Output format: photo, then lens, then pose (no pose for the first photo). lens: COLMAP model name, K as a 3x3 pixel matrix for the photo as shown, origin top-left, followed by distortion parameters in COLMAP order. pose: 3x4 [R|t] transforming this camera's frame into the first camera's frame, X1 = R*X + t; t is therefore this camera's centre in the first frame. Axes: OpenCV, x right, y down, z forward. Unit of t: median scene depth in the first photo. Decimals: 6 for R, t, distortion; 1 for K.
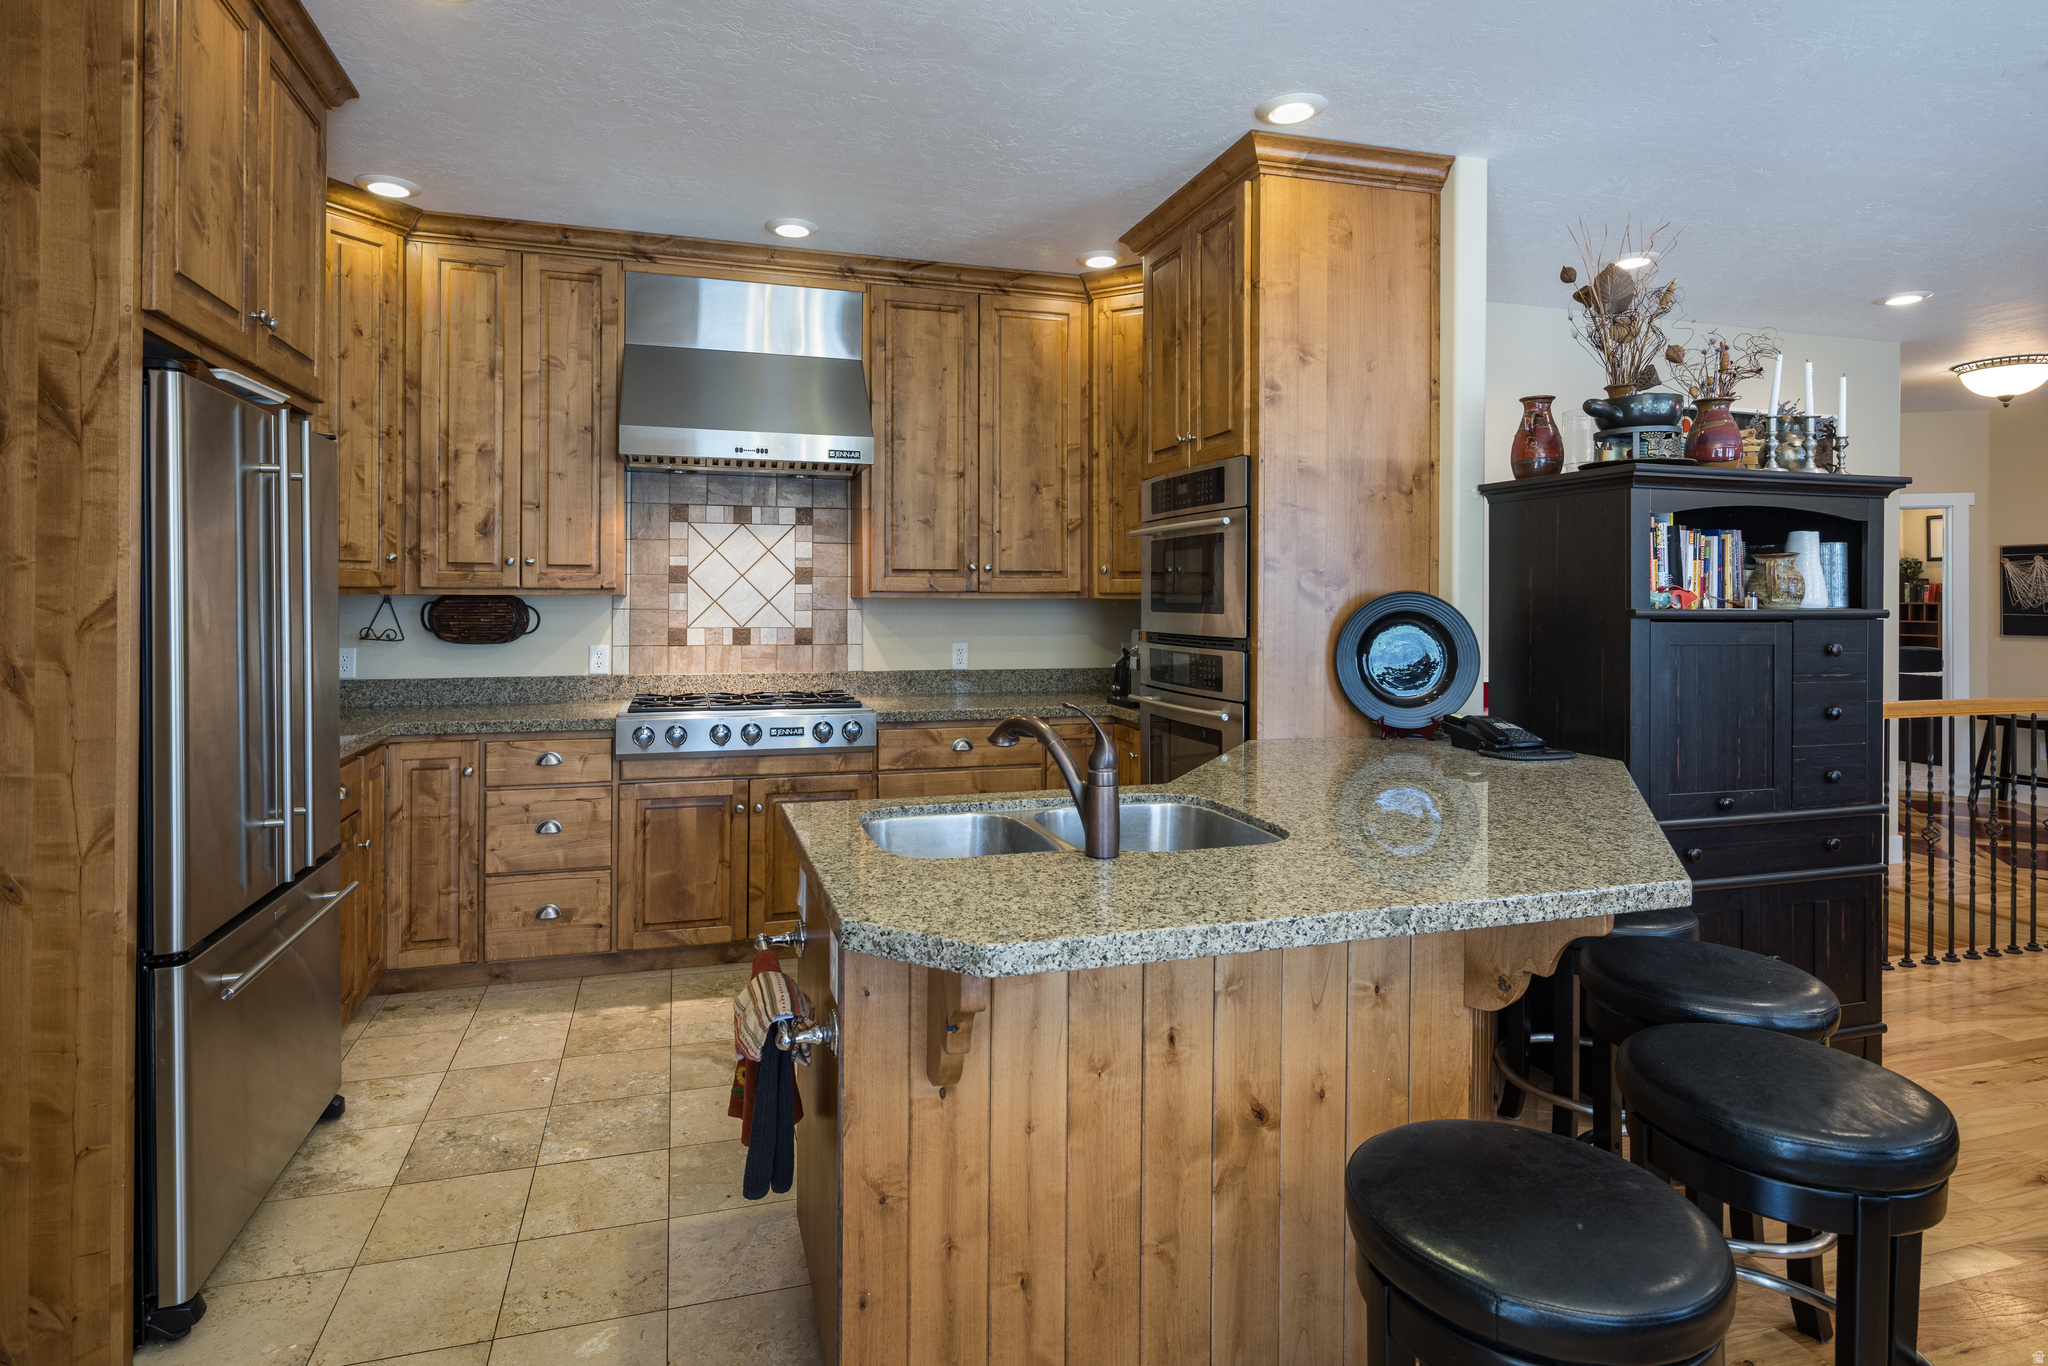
lens RADIAL K [[1058.8, 0, 1027.1], [0, 1058.8, 590.3], [0, 0, 1]] dist [0.002707, -0.000101]
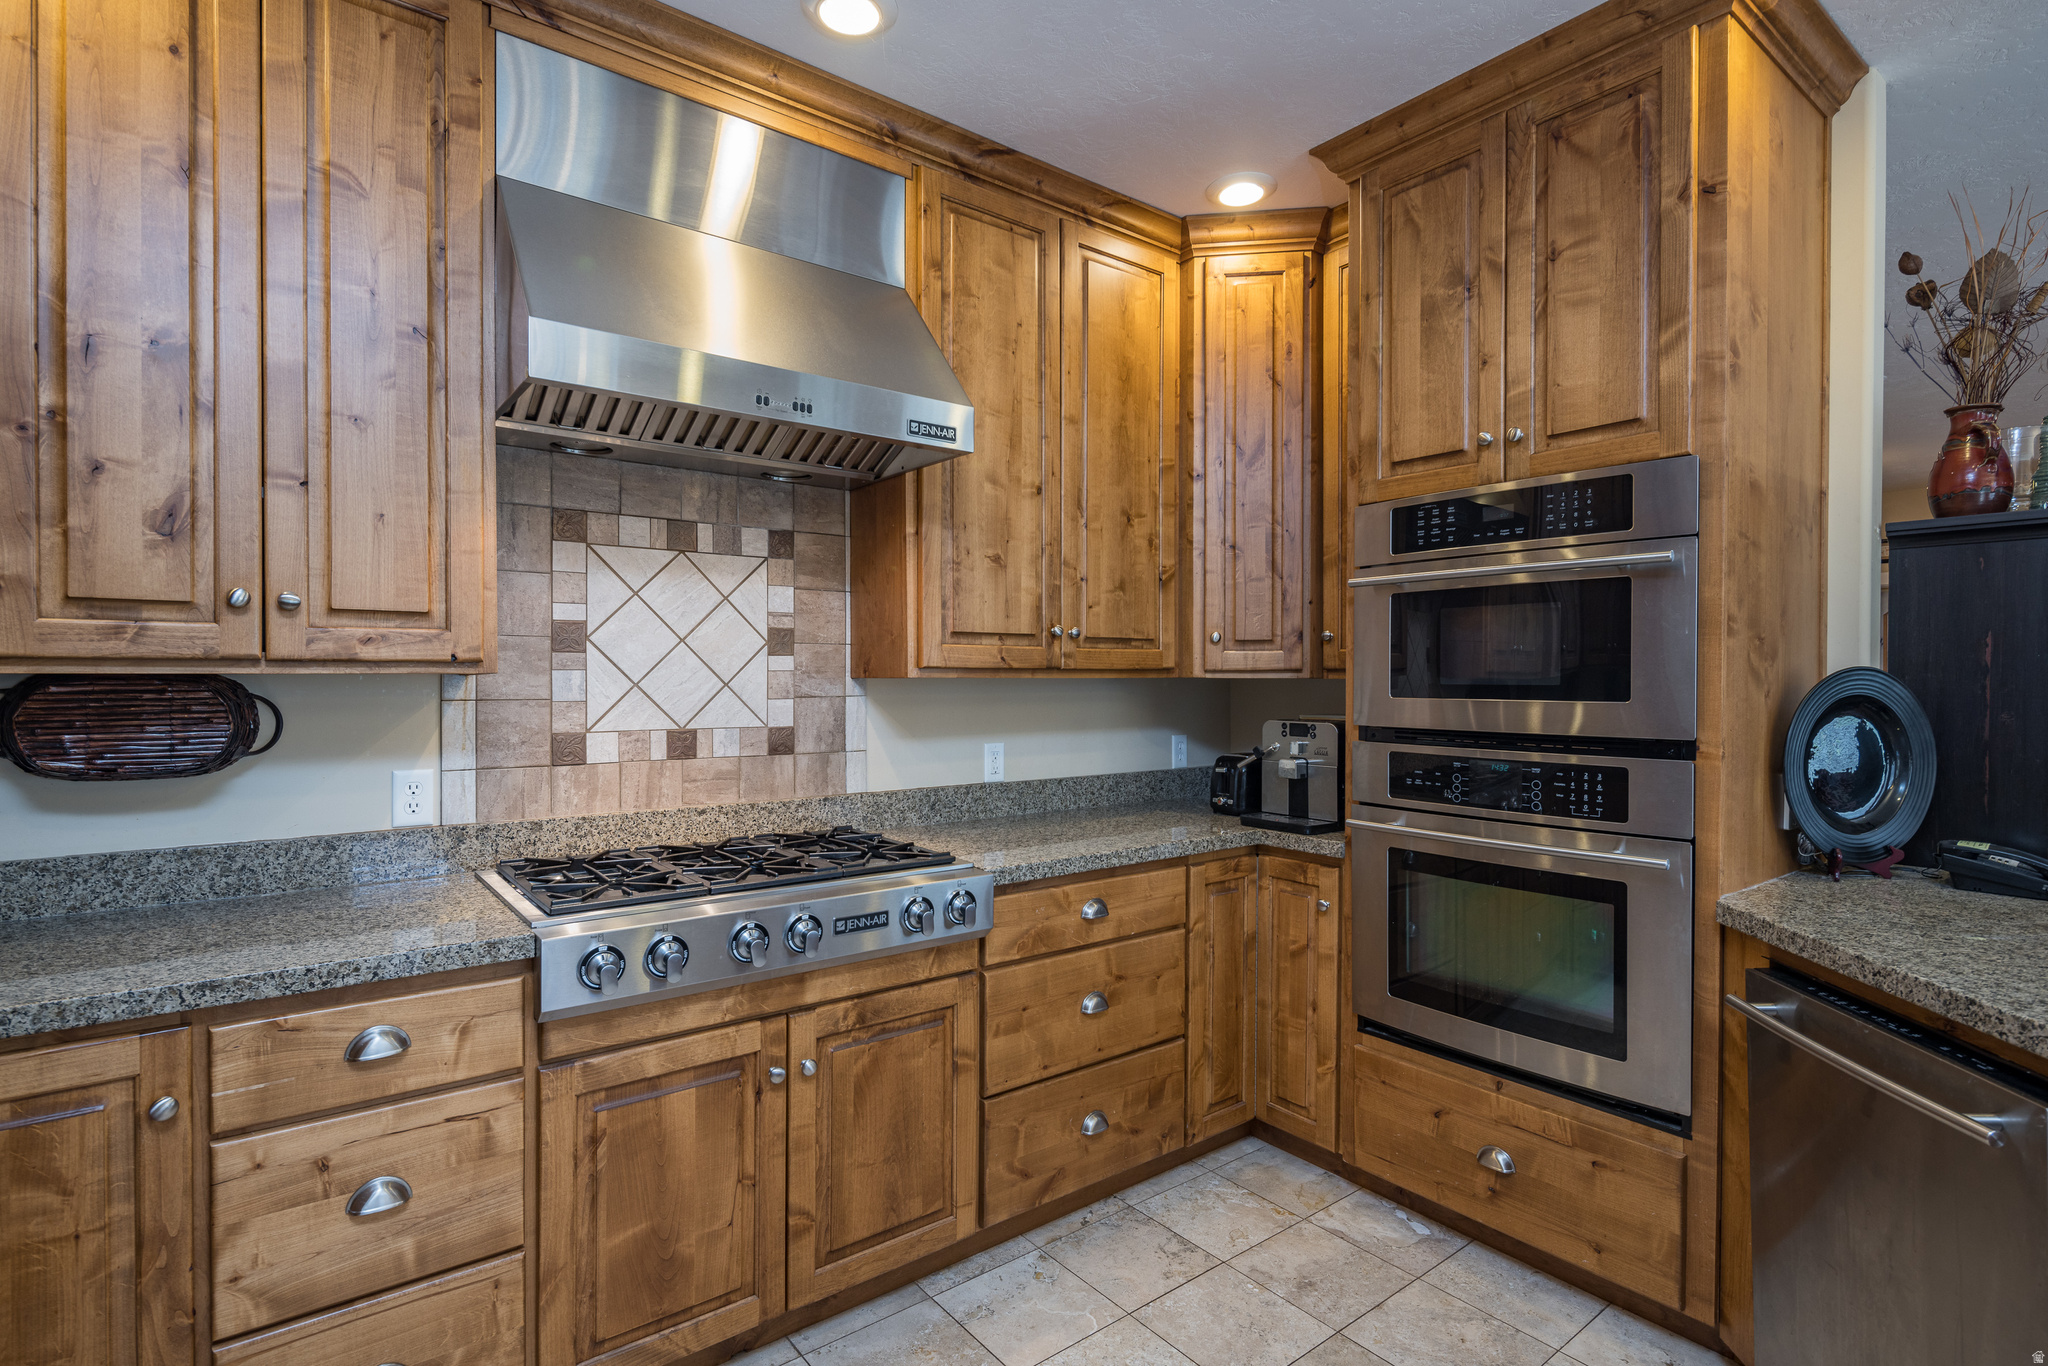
lens RADIAL K [[972.1, 0, 1024.0], [0, 972.1, 683.0], [0, 0, 1]] dist [0.009234, -0.006729]
pose [[0.936583, -0.004389, 0.350420, -0.300447], [-0.001028, 0.999883, 0.015270, 0.001439], [-0.350446, -0.014662, 0.936468, 0.462612]]
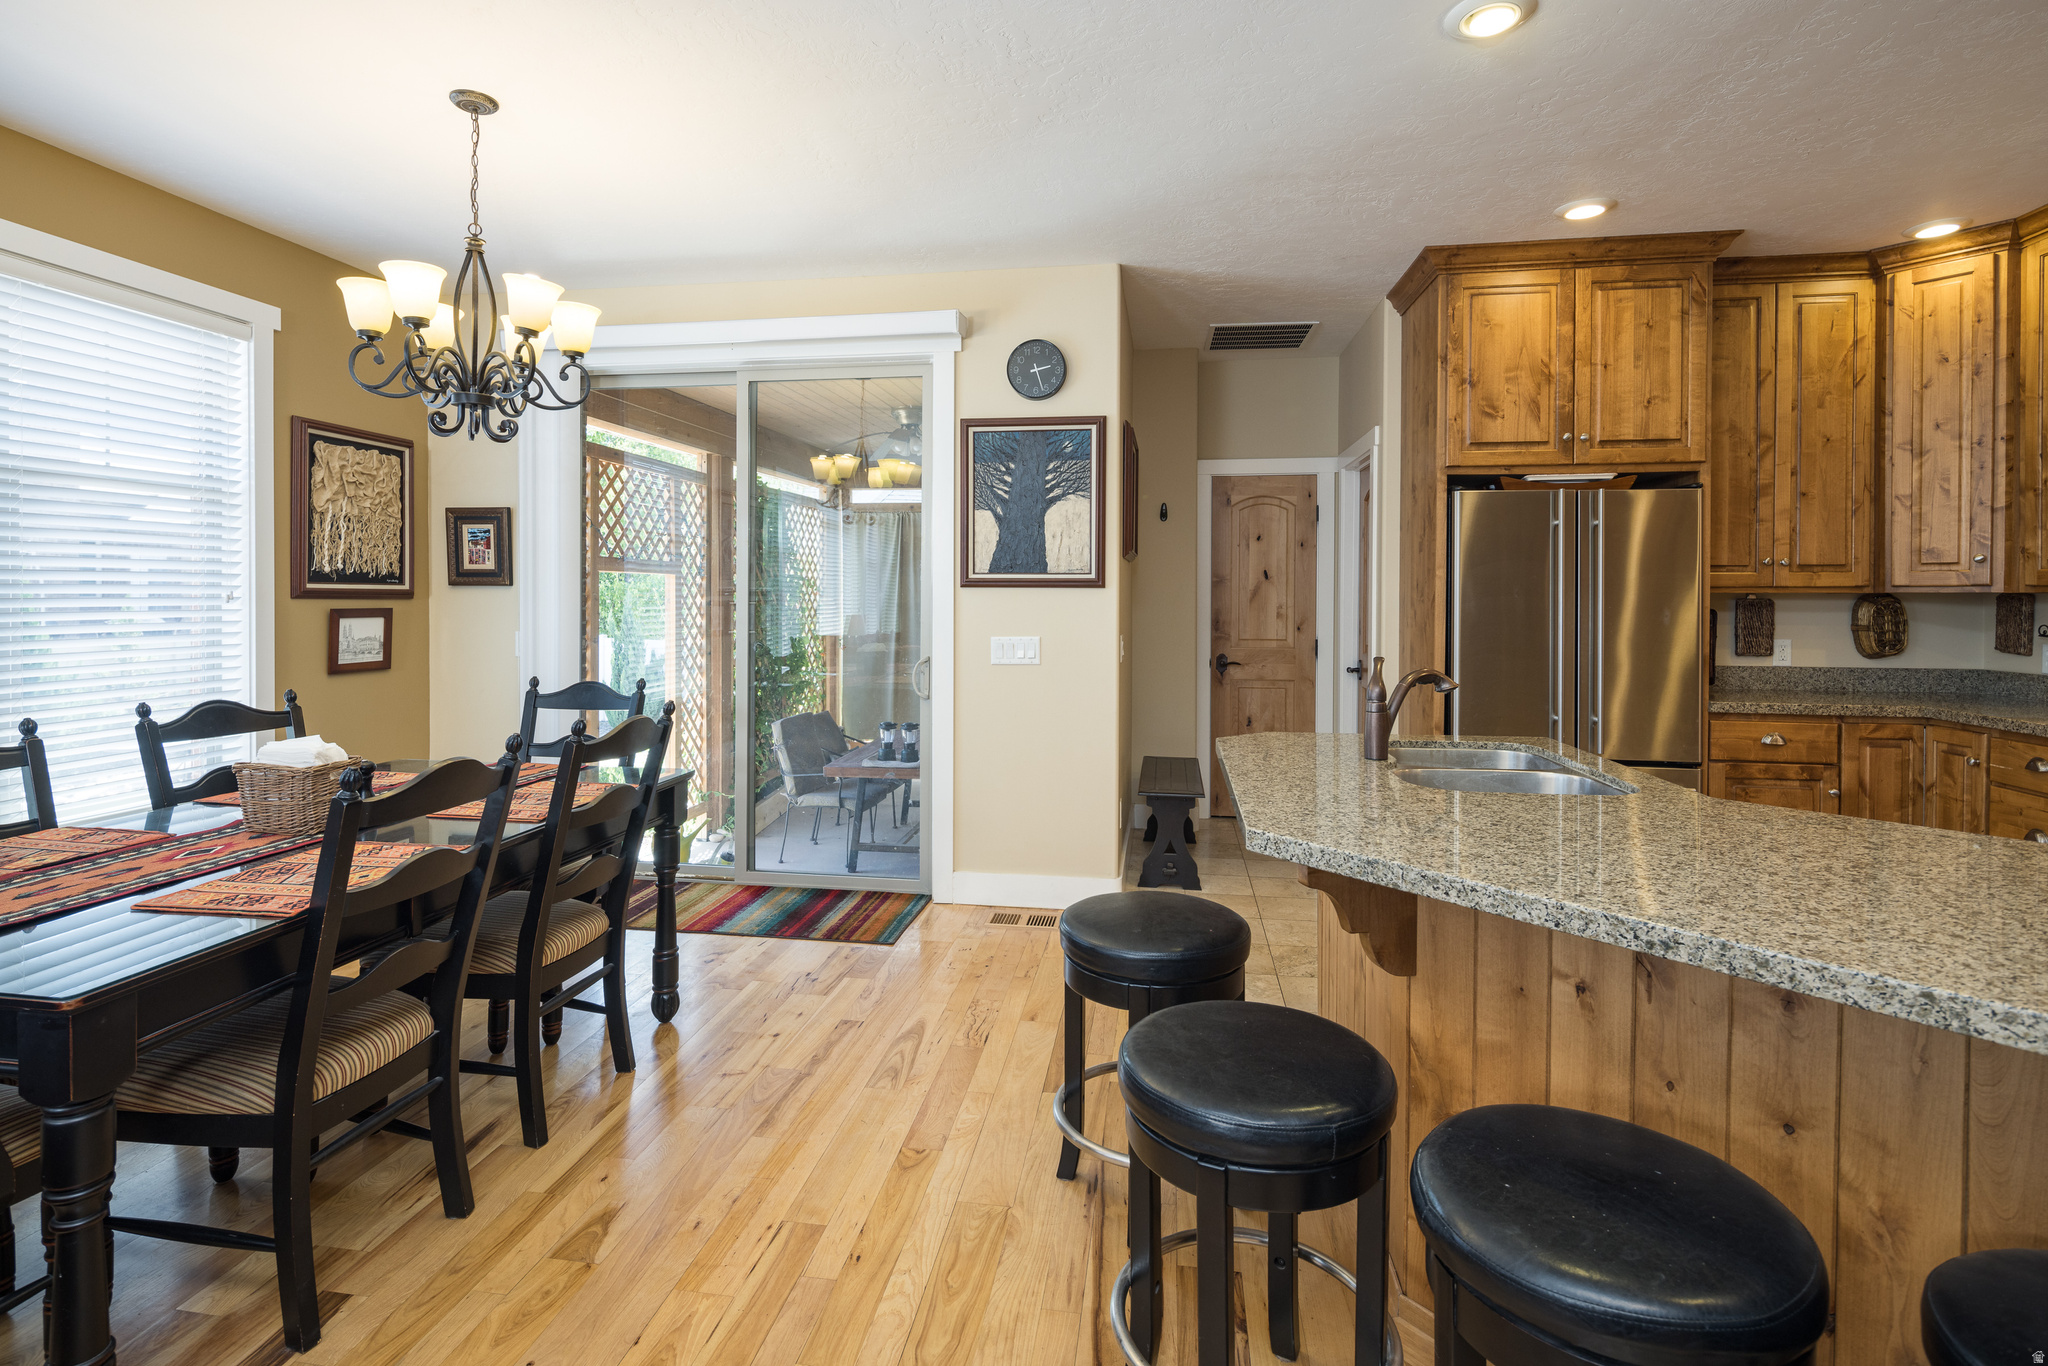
lens RADIAL K [[993.0, 0, 1014.4], [0, 993.0, 599.7], [0, 0, 1]] dist [0.008799, -0.006940]
pose [[-0.431702, -0.000777, -0.902016, 0.657814], [0.001456, 0.999998, -0.001558, 0.010118], [0.902015, -0.001985, -0.431700, 0.493204]]
